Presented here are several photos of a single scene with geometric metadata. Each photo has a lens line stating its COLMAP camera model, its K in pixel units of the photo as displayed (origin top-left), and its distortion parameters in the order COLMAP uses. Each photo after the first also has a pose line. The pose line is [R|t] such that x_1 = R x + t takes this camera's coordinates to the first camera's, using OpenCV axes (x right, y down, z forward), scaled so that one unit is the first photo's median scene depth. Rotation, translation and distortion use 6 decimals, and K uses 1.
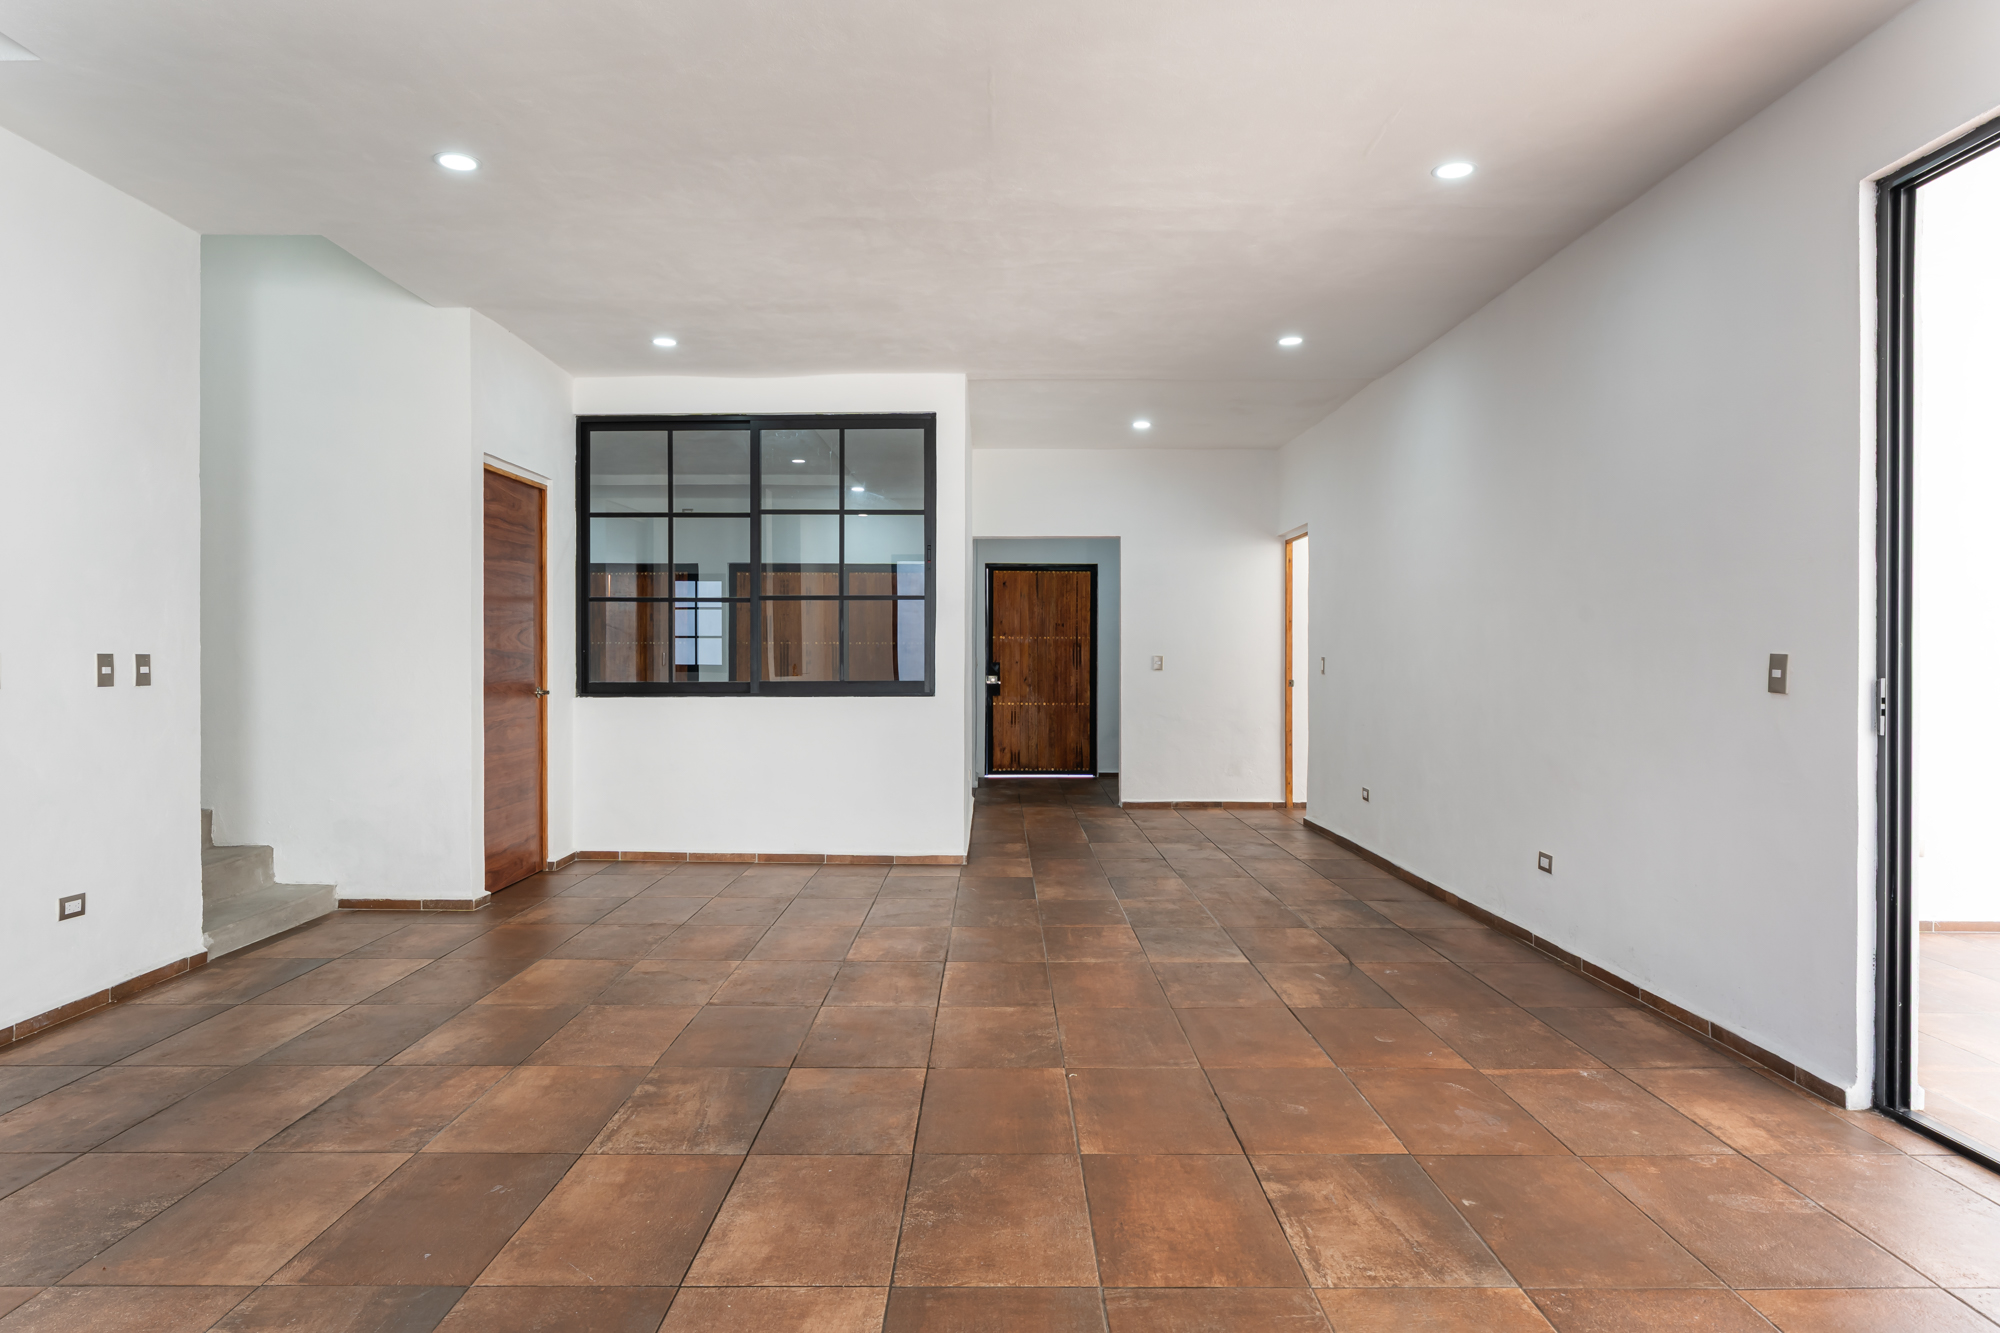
lens RADIAL K [[1172.2, 0, 997.3], [0, 1172.2, 664.1], [0, 0, 1]] dist [-0.013970, 0.007848]
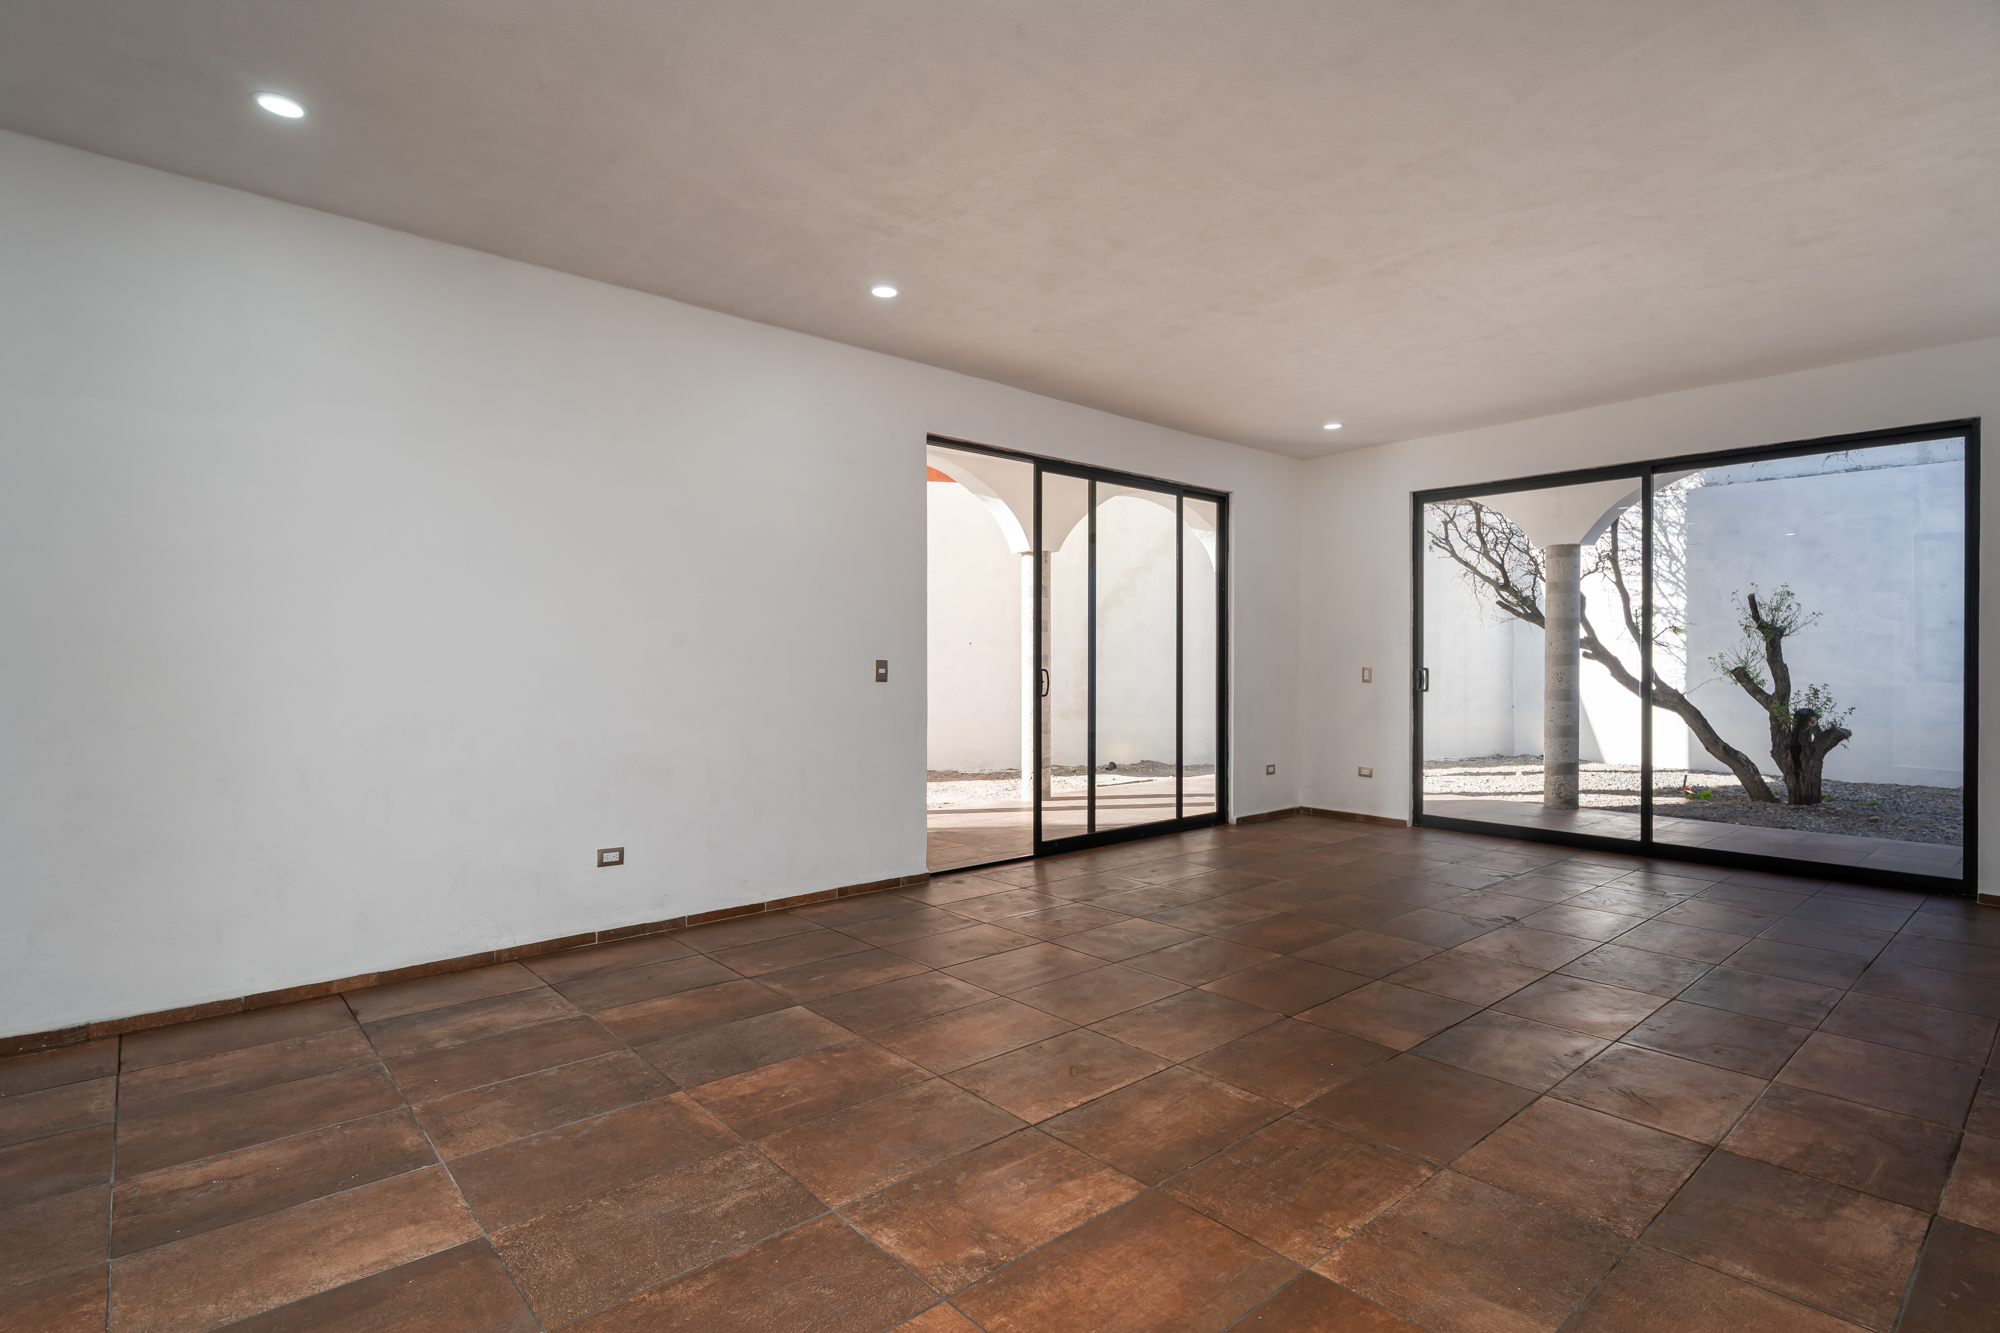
lens RADIAL K [[981.8, 0, 1004.7], [0, 981.8, 666.5], [0, 0, 1]] dist [0.000024, -0.001928]
pose [[-0.660561, -0.006210, 0.750747, -0.499531], [0.000204, 0.999964, 0.008452, -0.009828], [-0.750773, 0.005736, -0.660536, 1.538304]]
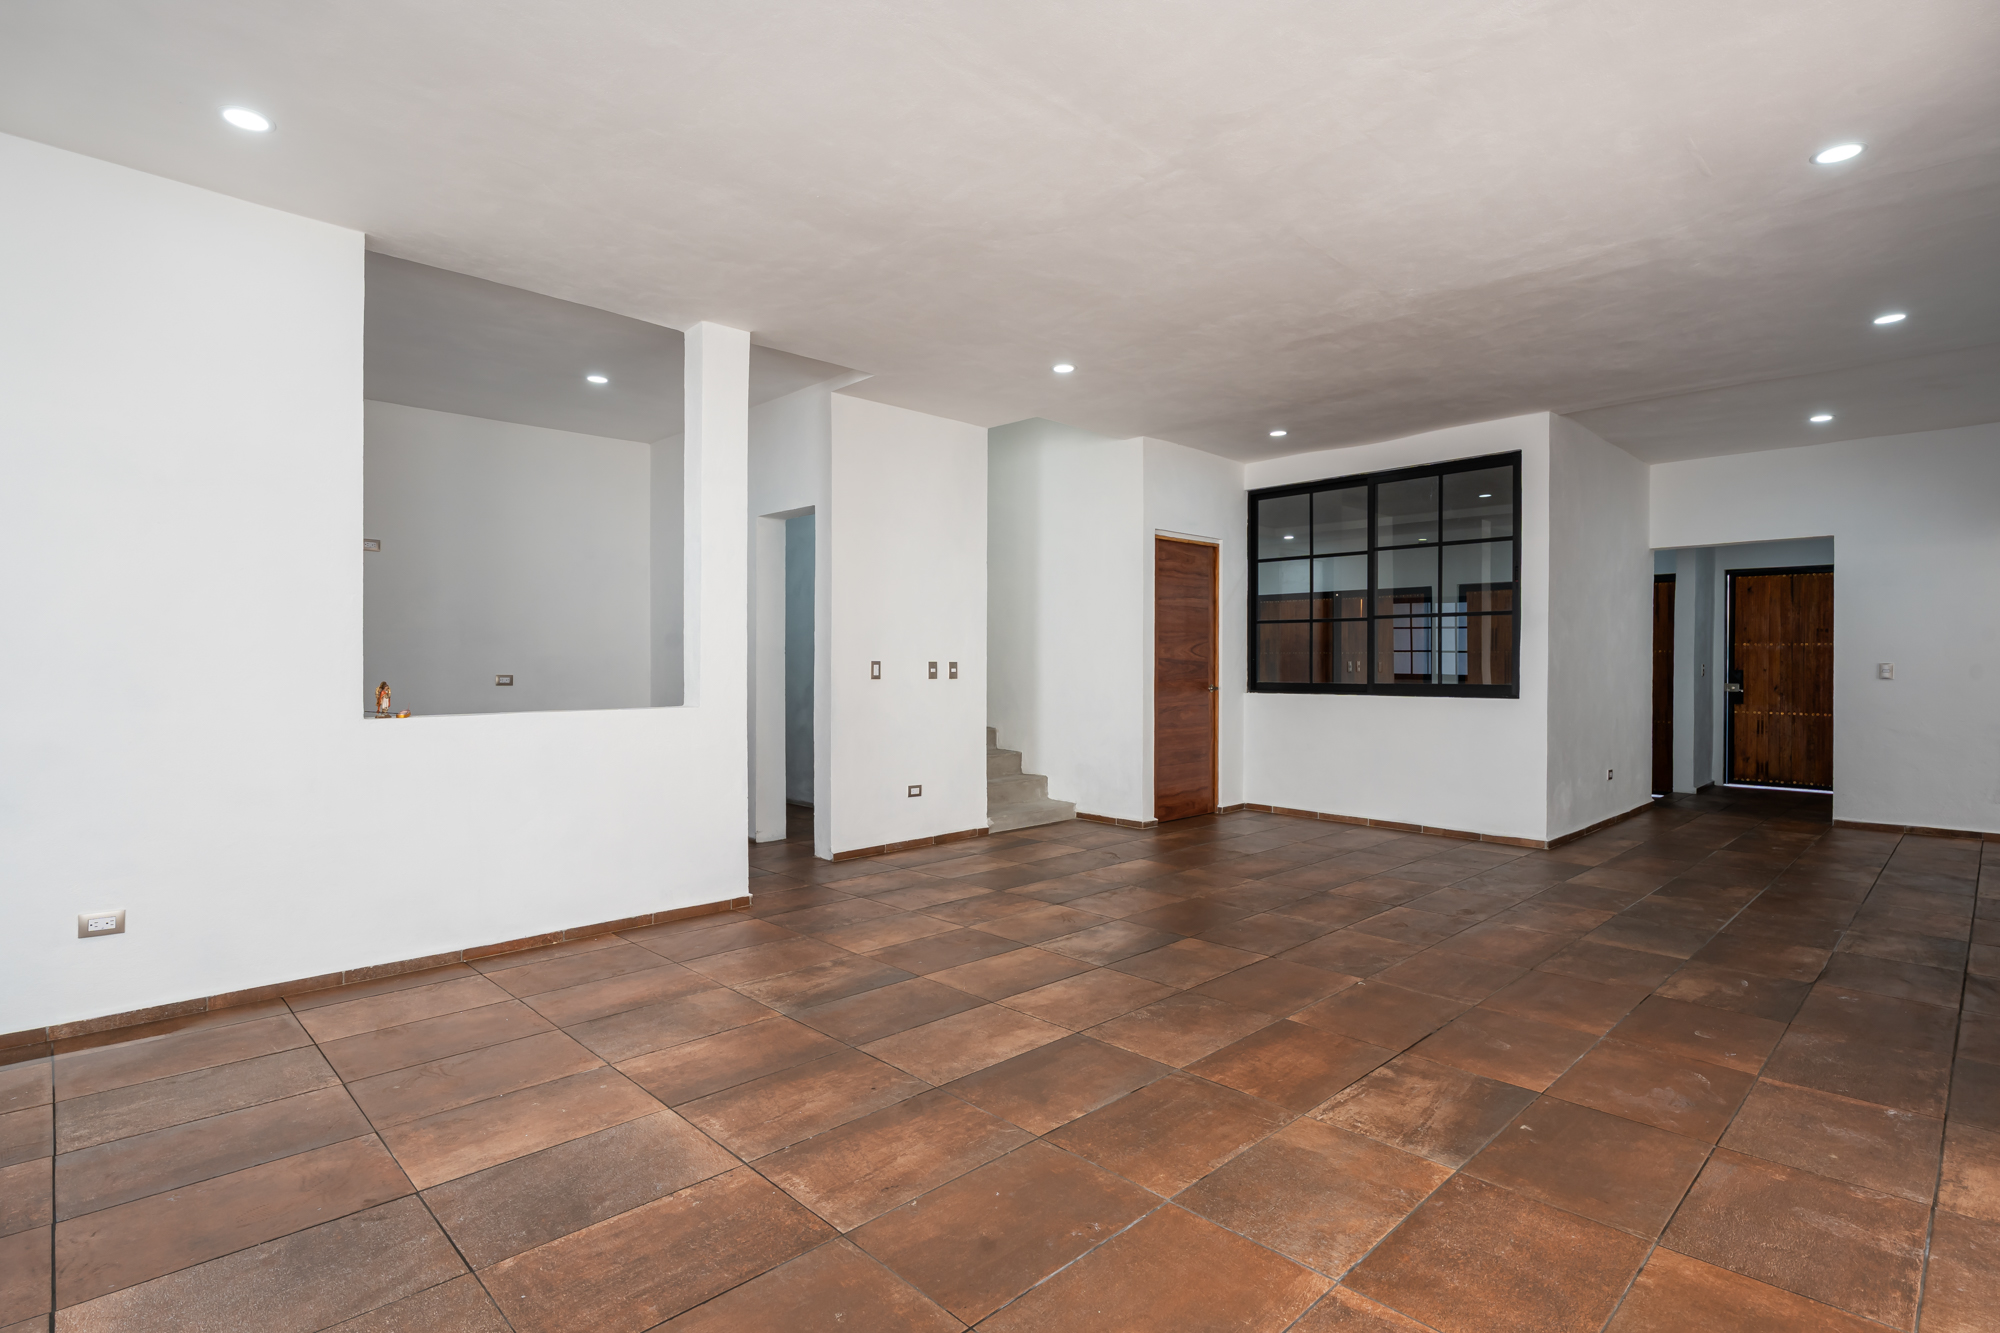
lens RADIAL K [[981.8, 0, 1003.6], [0, 981.8, 663.0], [0, 0, 1]] dist [0.000024, -0.001928]
pose [[0.697753, 0.000154, -0.716339, 0.463174], [-0.005424, 0.999972, -0.005069, 0.000798], [0.716318, 0.007422, 0.697734, -0.043270]]
